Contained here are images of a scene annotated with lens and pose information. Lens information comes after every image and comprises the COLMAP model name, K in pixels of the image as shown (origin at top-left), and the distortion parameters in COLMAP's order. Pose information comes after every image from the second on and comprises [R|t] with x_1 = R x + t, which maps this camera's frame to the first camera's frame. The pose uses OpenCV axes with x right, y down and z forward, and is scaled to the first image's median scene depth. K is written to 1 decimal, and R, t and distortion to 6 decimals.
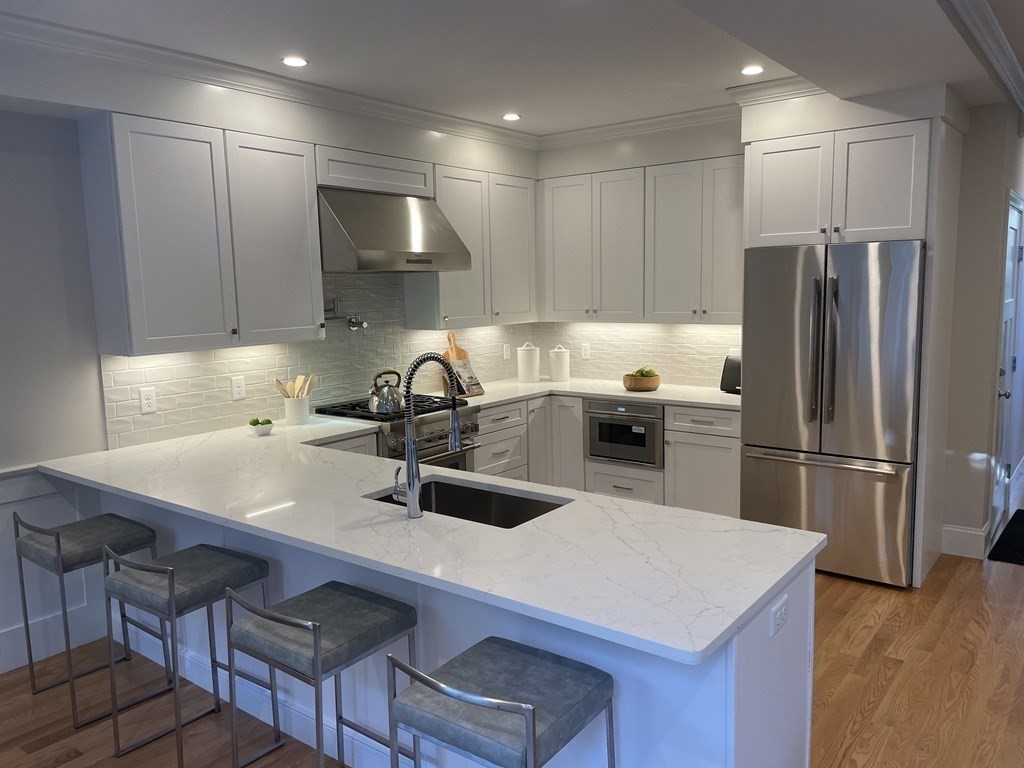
lens RADIAL K [[774.9, 0, 511.0], [0, 774.9, 383.7], [0, 0, 1]] dist [0.059816, -0.074628]
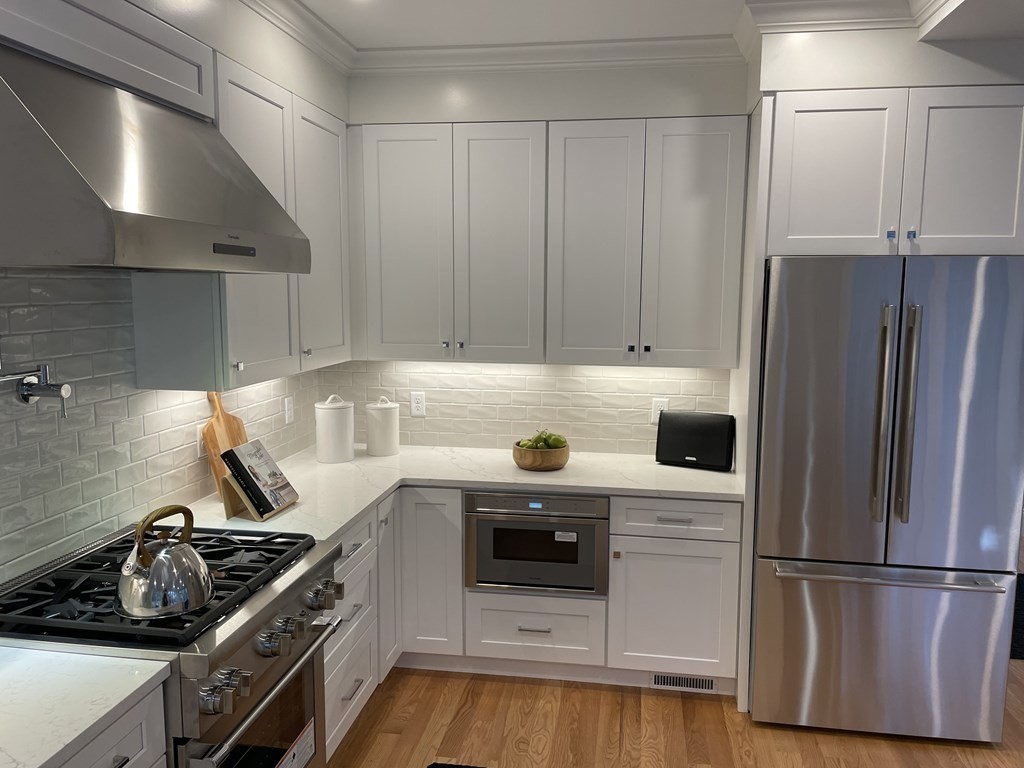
lens RADIAL K [[774.9, 0, 517.9], [0, 774.9, 381.5], [0, 0, 1]] dist [0.059816, -0.074628]
pose [[0.870645, -0.033316, 0.490782, -0.167576], [0.037984, 0.999278, 0.000451, -0.065750], [-0.490443, 0.018249, 0.871282, 0.455803]]
